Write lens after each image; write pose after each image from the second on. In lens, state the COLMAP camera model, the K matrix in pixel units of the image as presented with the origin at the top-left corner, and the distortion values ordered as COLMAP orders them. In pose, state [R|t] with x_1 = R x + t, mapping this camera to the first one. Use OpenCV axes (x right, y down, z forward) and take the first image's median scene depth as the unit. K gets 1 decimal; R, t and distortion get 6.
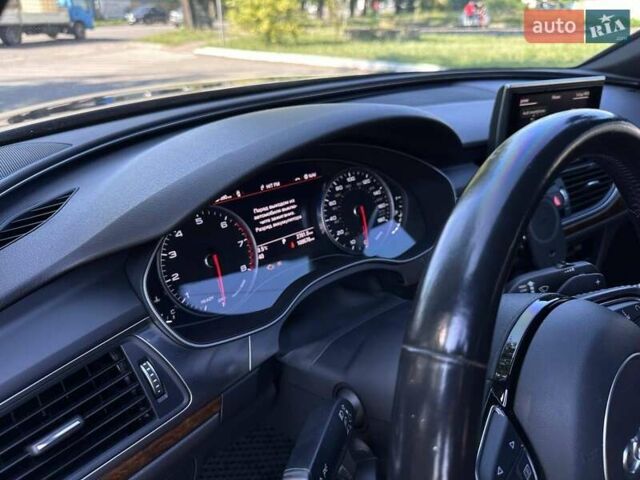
lens RADIAL K [[468.1, 0, 325.4], [0, 468.1, 239.7], [0, 0, 1]] dist [0.039729, -0.066640]
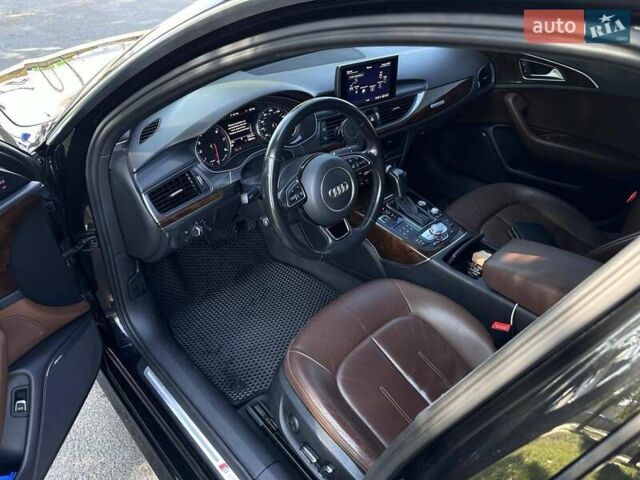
lens RADIAL K [[468.1, 0, 325.4], [0, 468.1, 239.7], [0, 0, 1]] dist [0.039729, -0.066640]
pose [[0.997442, -0.028002, 0.065774, 0.160459], [0.015468, 0.982830, 0.183862, 0.073584], [-0.069793, -0.182374, 0.980749, -1.419710]]
